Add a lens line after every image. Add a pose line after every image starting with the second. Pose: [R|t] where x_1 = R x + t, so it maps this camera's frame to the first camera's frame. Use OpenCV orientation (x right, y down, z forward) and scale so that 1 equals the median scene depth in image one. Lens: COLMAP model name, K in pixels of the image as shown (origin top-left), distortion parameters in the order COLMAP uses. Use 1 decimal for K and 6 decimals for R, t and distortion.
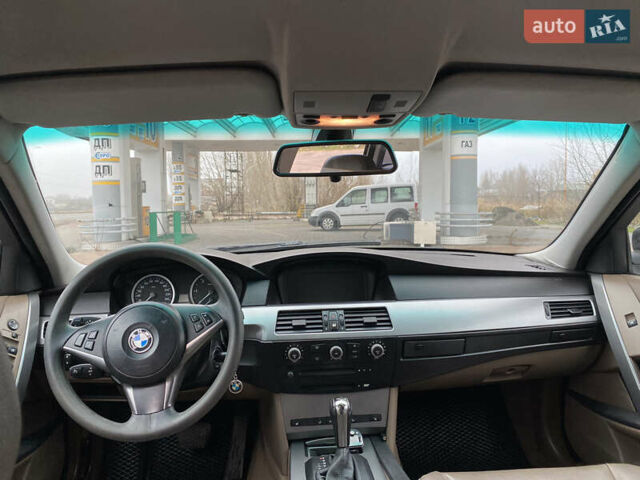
lens RADIAL K [[516.3, 0, 327.1], [0, 516.3, 231.0], [0, 0, 1]] dist [0.046963, -0.097379]
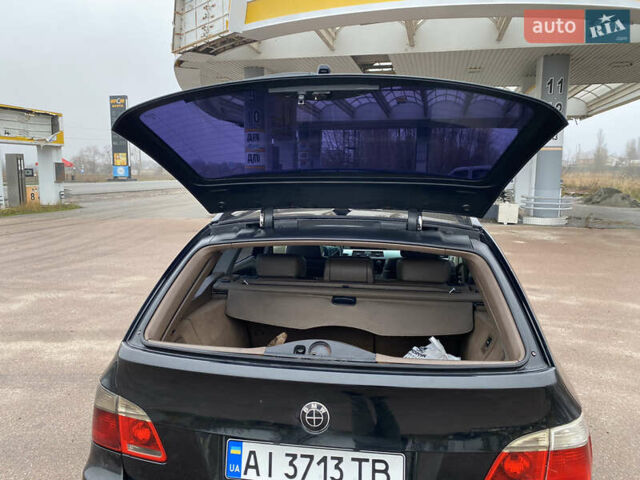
lens RADIAL K [[497.3, 0, 320.0], [0, 497.3, 240.0], [0, 0, 1]] dist [0.038972, -0.002805]
pose [[0.971409, 0.049018, -0.232295, 0.040141], [-0.030149, 0.996002, 0.084094, -0.020391], [0.235488, -0.074686, 0.969003, -0.220845]]
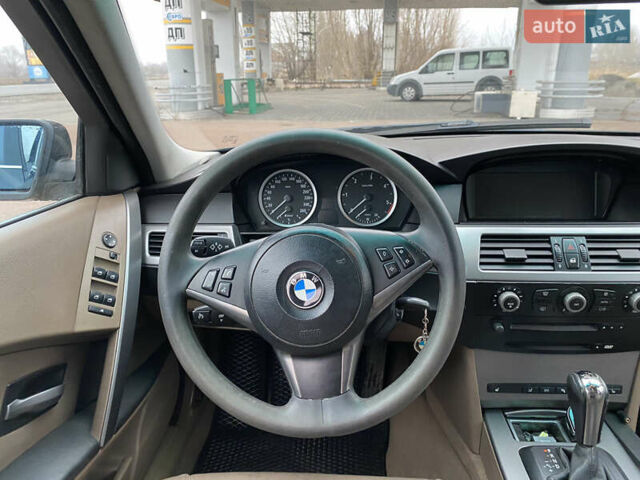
lens RADIAL K [[521.4, 0, 320.0], [0, 521.4, 240.0], [0, 0, 1]] dist [-0.003798, 0.004500]
pose [[0.988982, 0.046276, -0.140618, -0.019974], [-0.008356, 0.965822, 0.259070, -0.000779], [0.147801, -0.255040, 0.955568, 0.032608]]
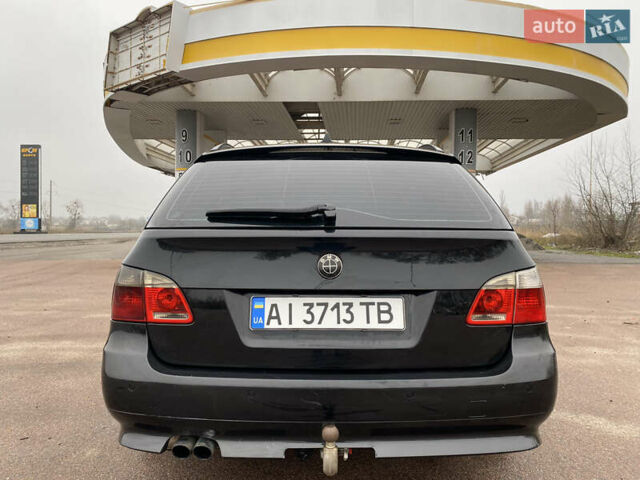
lens RADIAL K [[497.3, 0, 320.0], [0, 497.3, 240.0], [0, 0, 1]] dist [0.038972, -0.002805]
pose [[0.995918, 0.022039, -0.087534, 0.024138], [-0.024782, 0.999231, -0.030375, 0.024397], [0.086798, 0.032420, 0.995698, -0.246981]]
